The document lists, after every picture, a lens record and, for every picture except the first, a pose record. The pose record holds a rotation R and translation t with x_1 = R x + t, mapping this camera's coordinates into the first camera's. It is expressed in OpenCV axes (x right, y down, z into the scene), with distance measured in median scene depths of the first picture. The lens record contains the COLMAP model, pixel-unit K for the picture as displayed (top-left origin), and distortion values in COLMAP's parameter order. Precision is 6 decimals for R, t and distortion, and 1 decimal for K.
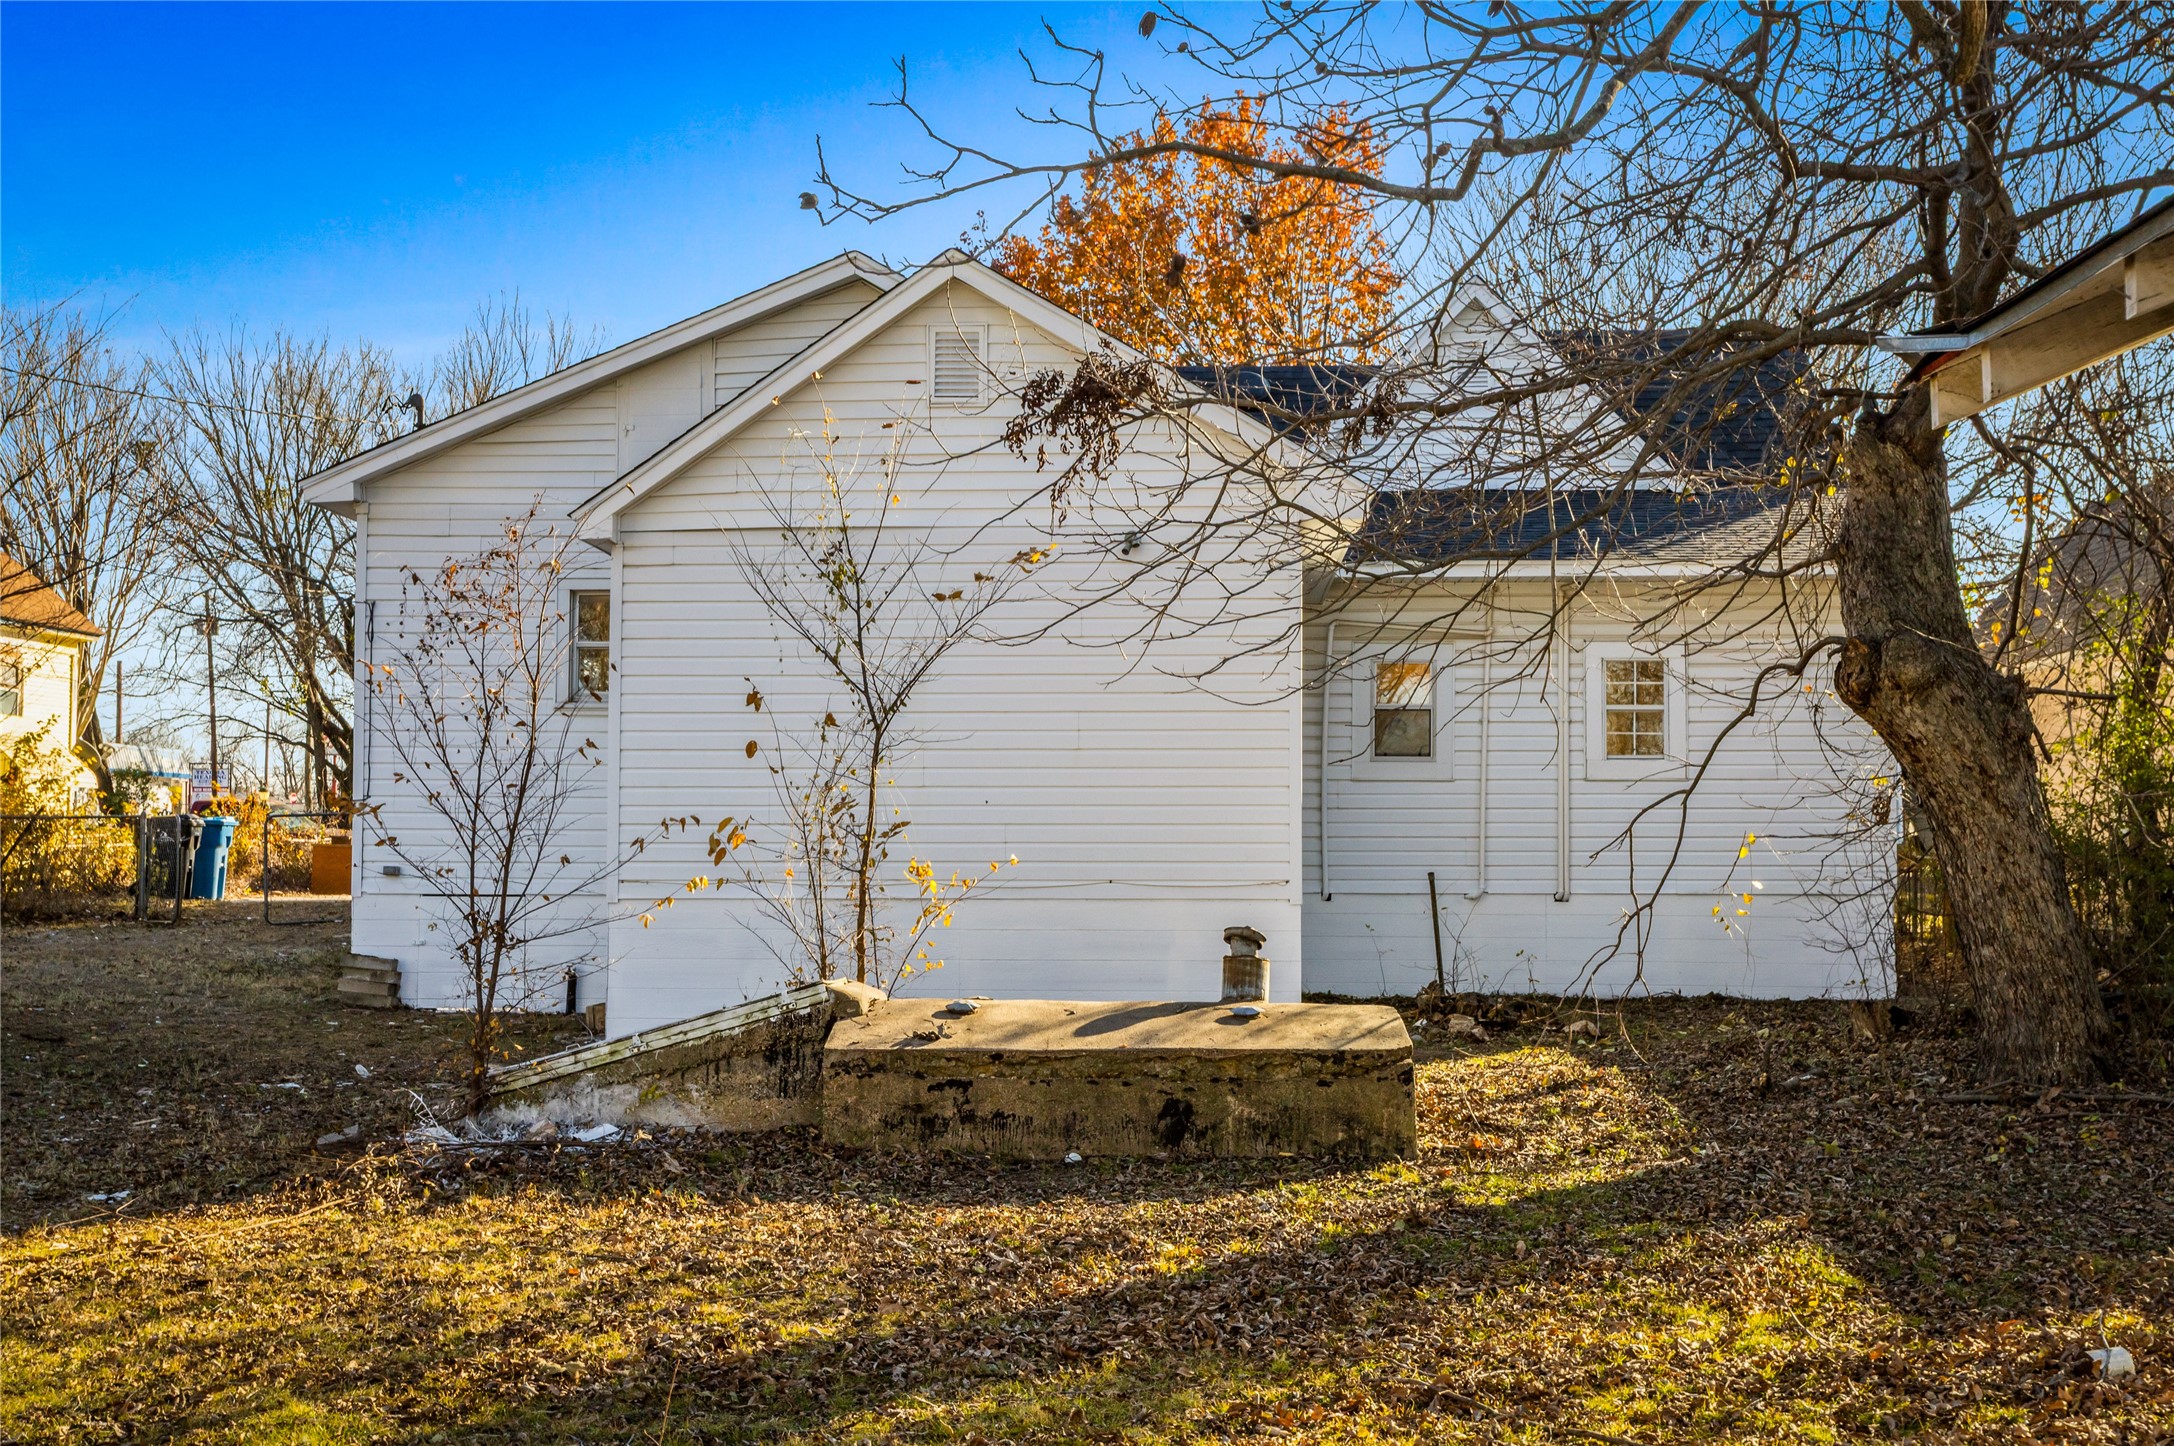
lens RADIAL K [[2501.8, 0, 1087.0], [0, 2501.8, 722.6], [0, 0, 1]] dist [0.013676, 0.000000]
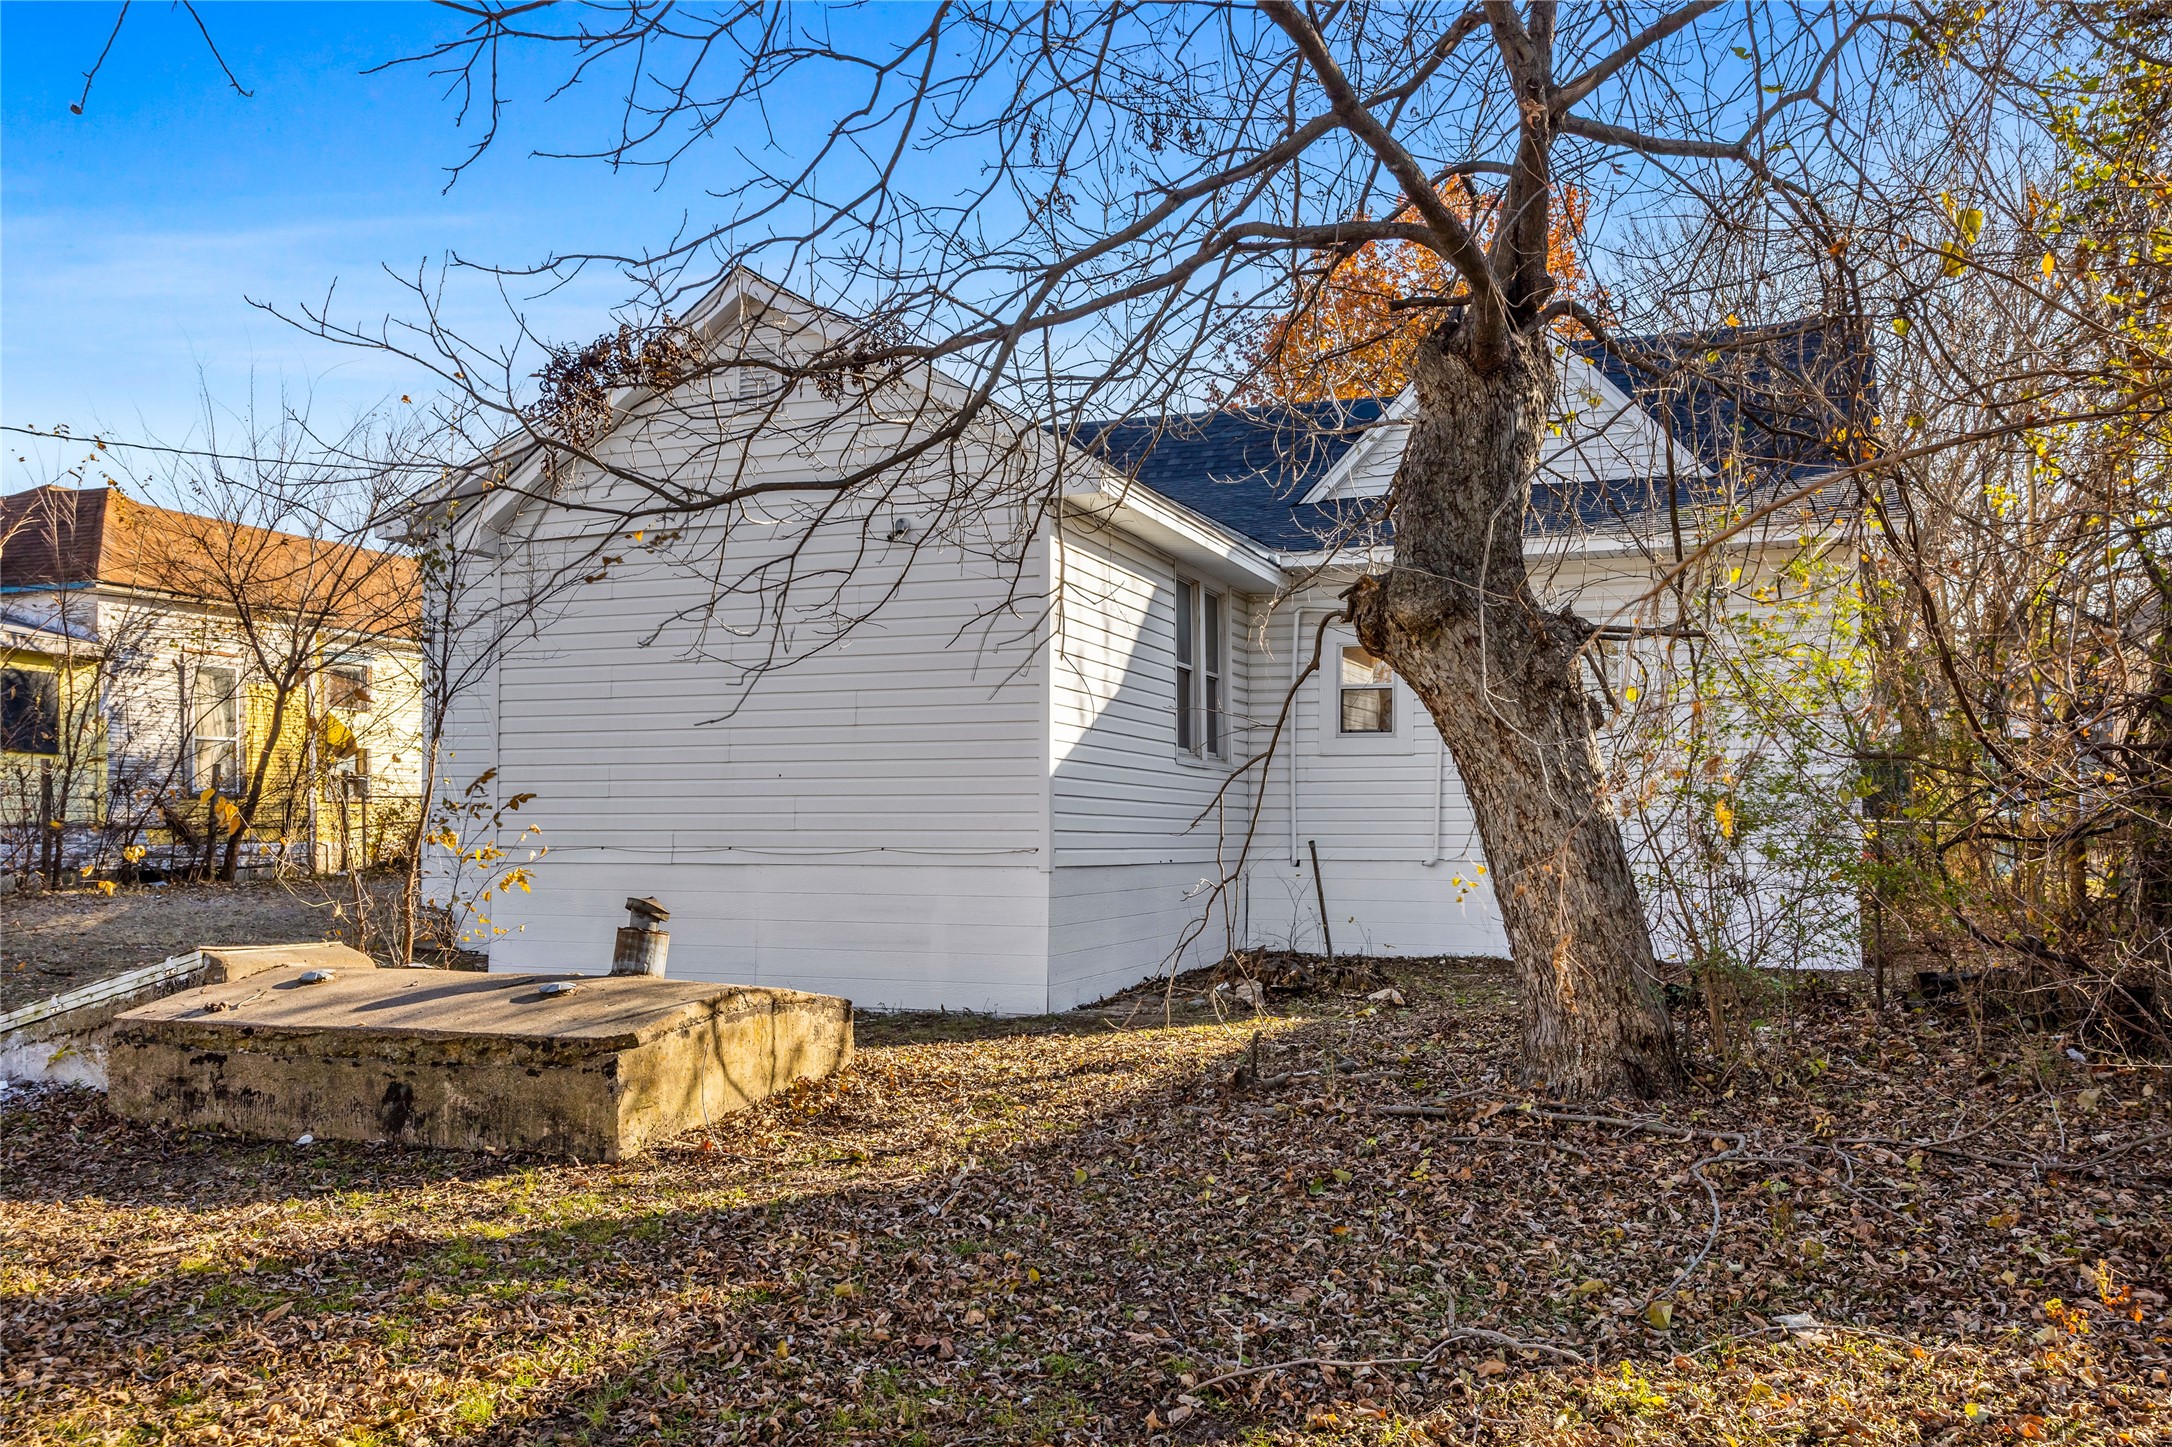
lens RADIAL K [[1816.8, 0, 1085.9], [0, 1816.8, 731.6], [0, 0, 1]] dist [0.007366, 0.002542]
pose [[0.946106, -0.018756, -0.323315, 0.496016], [0.019185, 0.999814, -0.001860, 0.024380], [0.323290, -0.004442, 0.946290, 0.430742]]
